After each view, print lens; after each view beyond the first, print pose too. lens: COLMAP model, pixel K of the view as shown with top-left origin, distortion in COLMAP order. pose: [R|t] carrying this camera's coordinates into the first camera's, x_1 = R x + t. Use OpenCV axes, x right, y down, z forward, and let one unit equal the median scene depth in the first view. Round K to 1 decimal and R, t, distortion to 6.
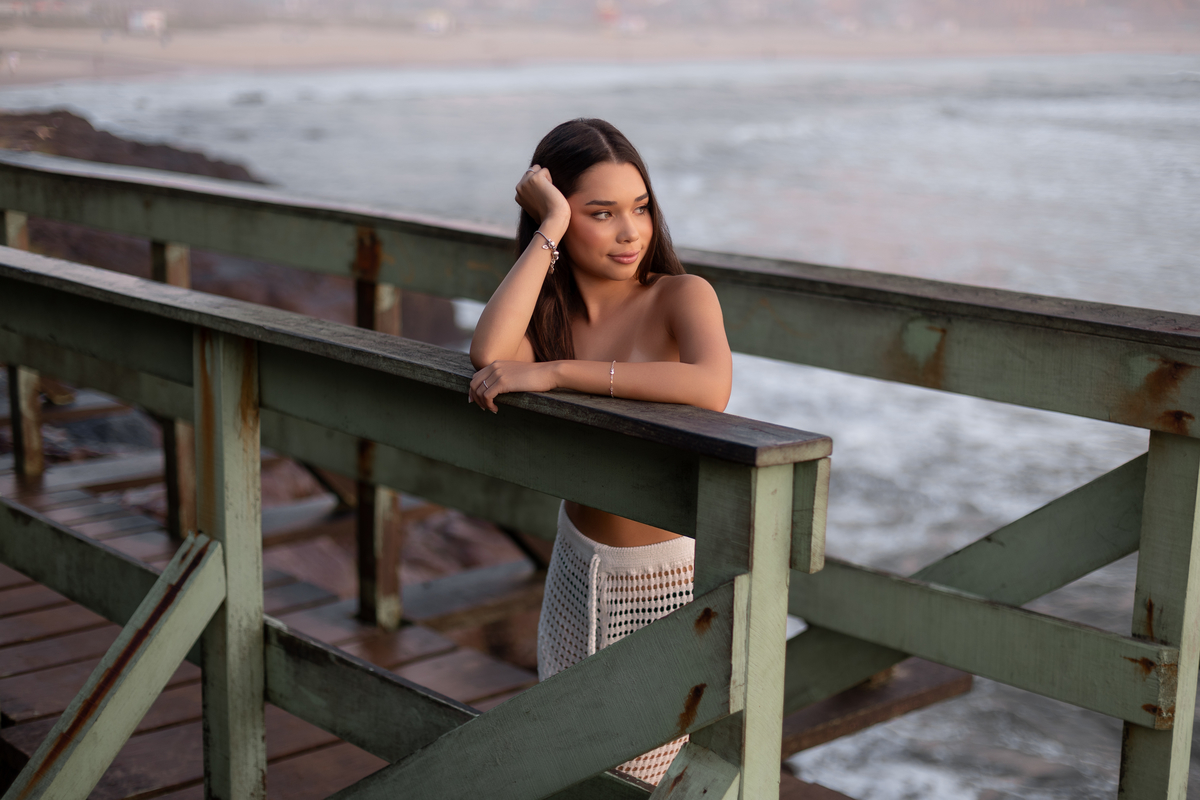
lens RADIAL K [[1737.3, 0, 600.0], [0, 1737.3, 400.0], [0, 0, 1]] dist [0.013382, -0.042661]
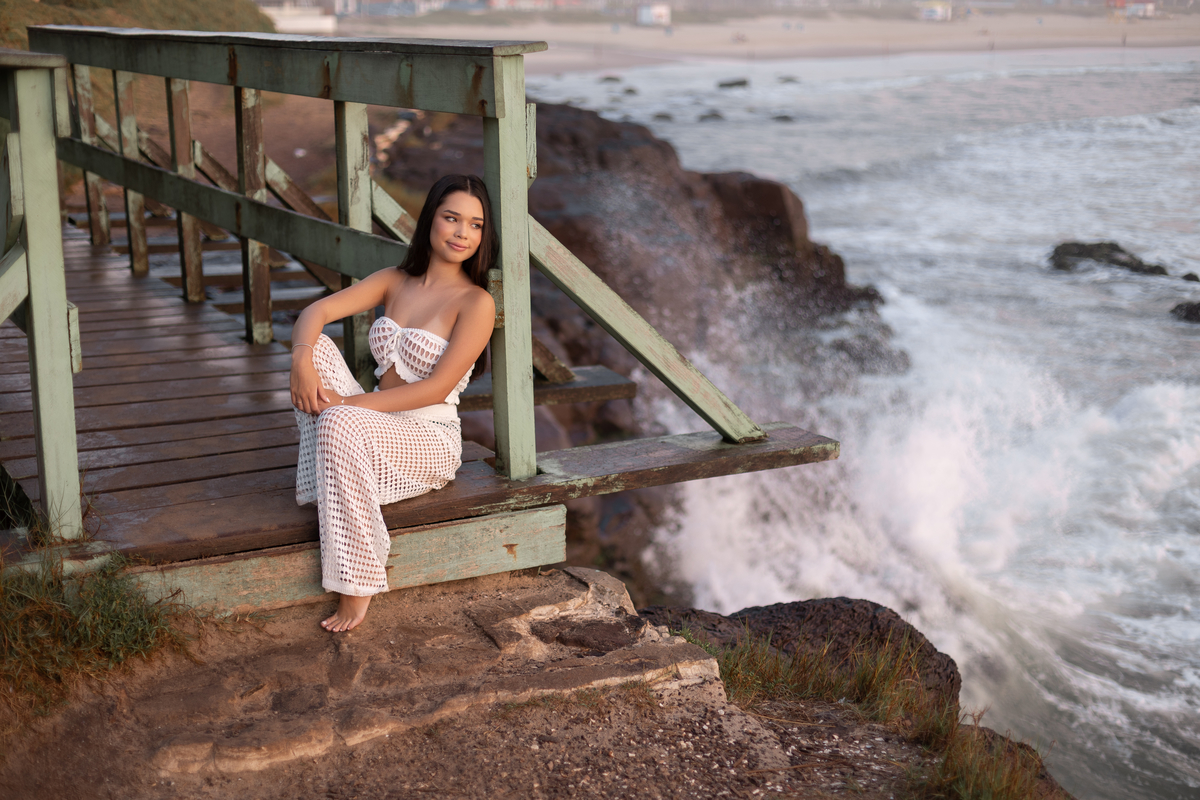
lens RADIAL K [[1737.3, 0, 600.0], [0, 1737.3, 400.0], [0, 0, 1]] dist [0.013382, -0.042661]
pose [[0.955780, 0.045622, -0.290522, 0.802260], [-0.044950, 0.998949, 0.008990, 0.224444], [0.290627, 0.004466, 0.956826, -0.346708]]
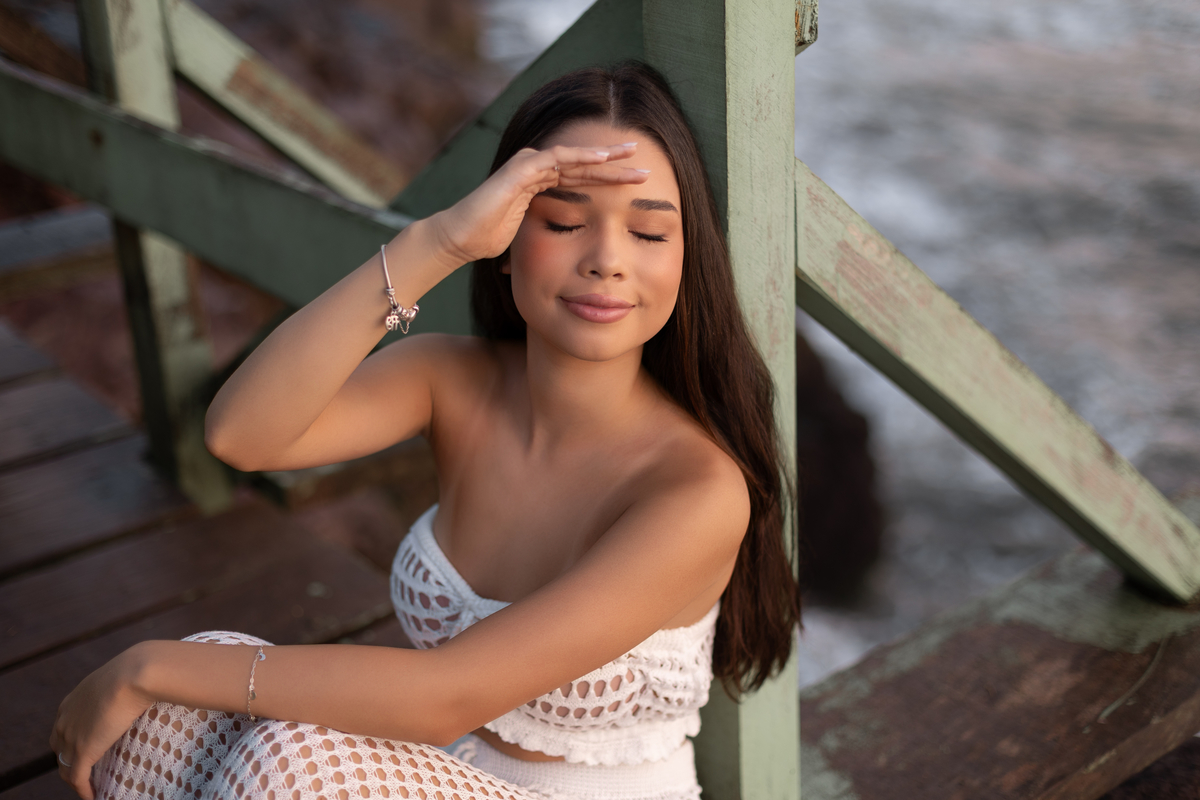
lens RADIAL K [[1796.4, 0, 600.0], [0, 1796.4, 400.0], [0, 0, 1]] dist [0.019853, -0.121163]
pose [[0.993178, -0.011239, -0.116069, 0.339632], [0.034965, 0.978251, 0.204456, 0.055532], [0.111247, -0.207119, 0.971970, 0.502929]]
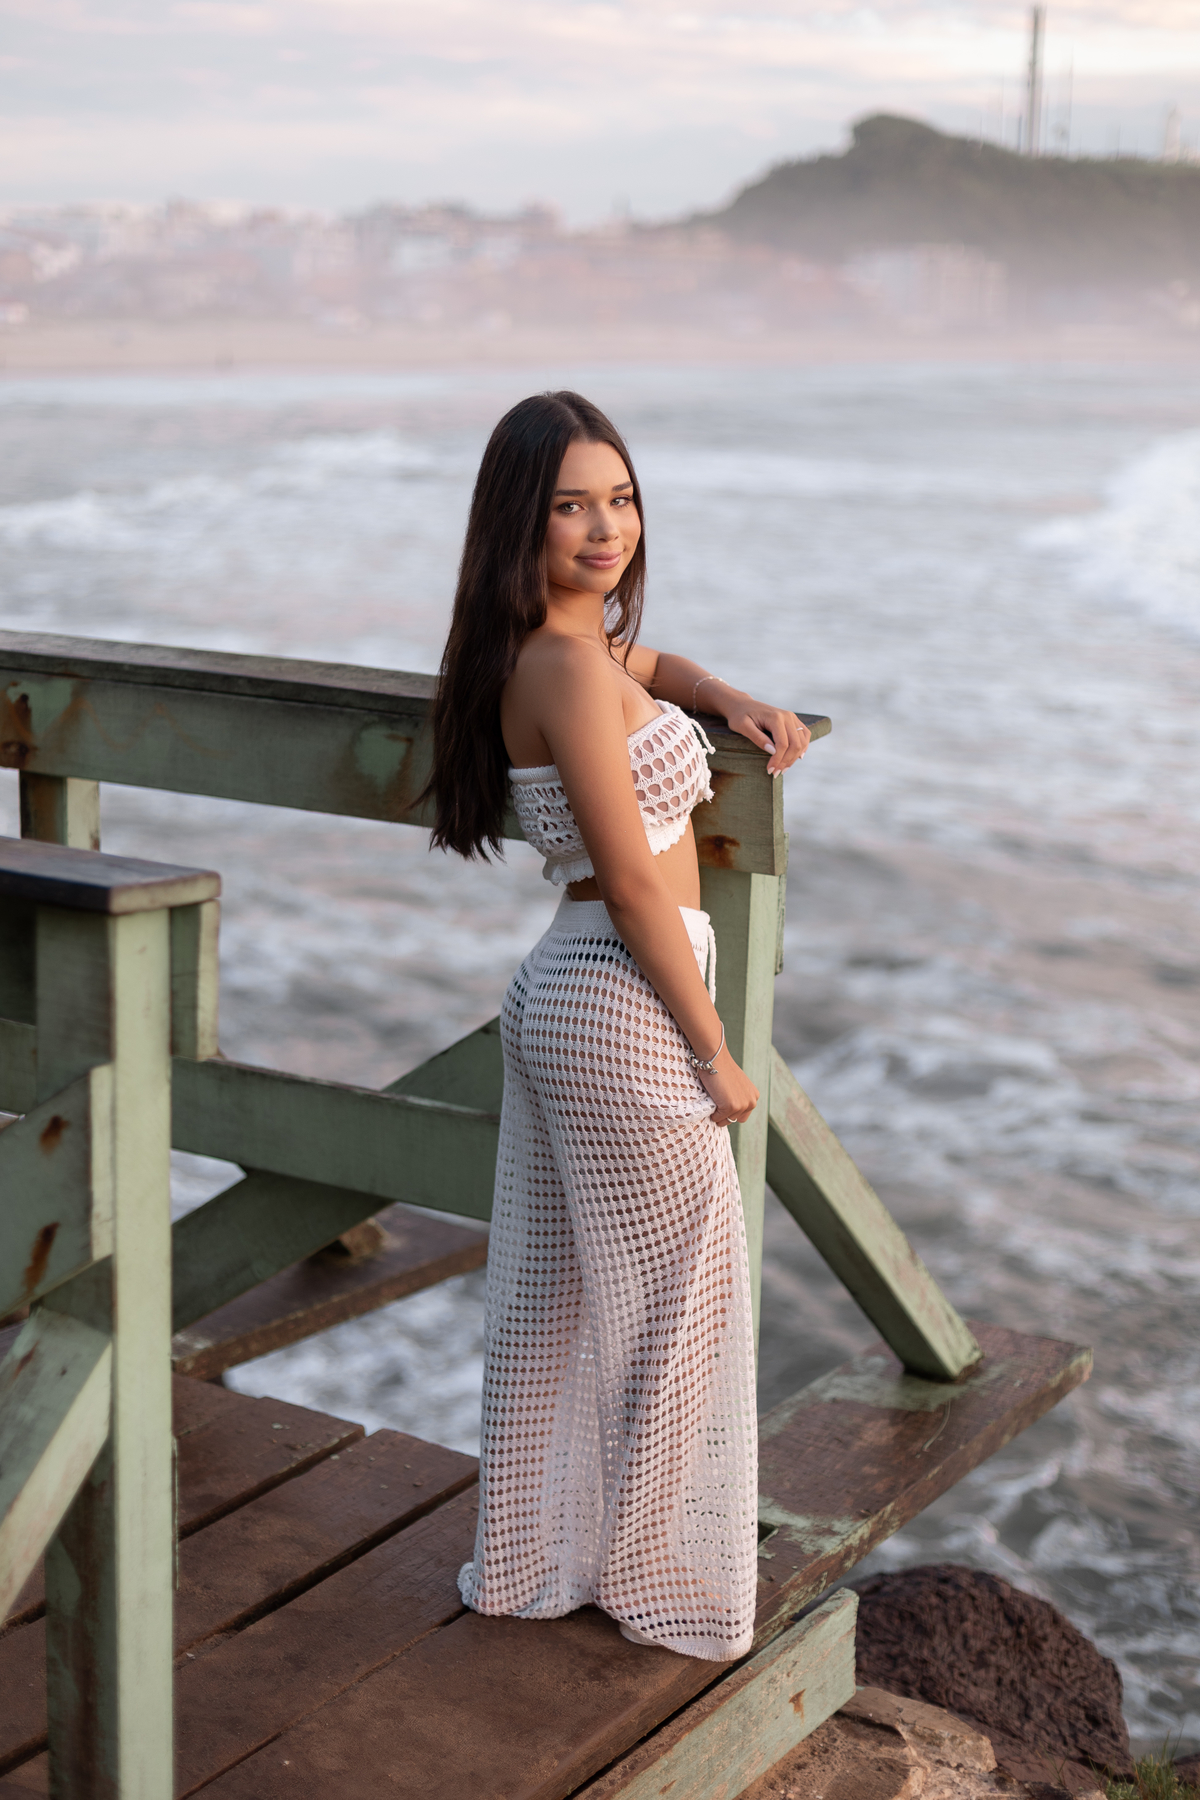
lens RADIAL K [[2694.6, 0, 560.7], [0, 2694.6, 896.6], [0, 0, 1]] dist [0.019853, -0.121163]
pose [[0.977714, -0.039733, 0.206145, 0.027653], [0.040012, 0.999195, 0.002819, 0.023759], [-0.206091, 0.005492, 0.978517, -0.094924]]
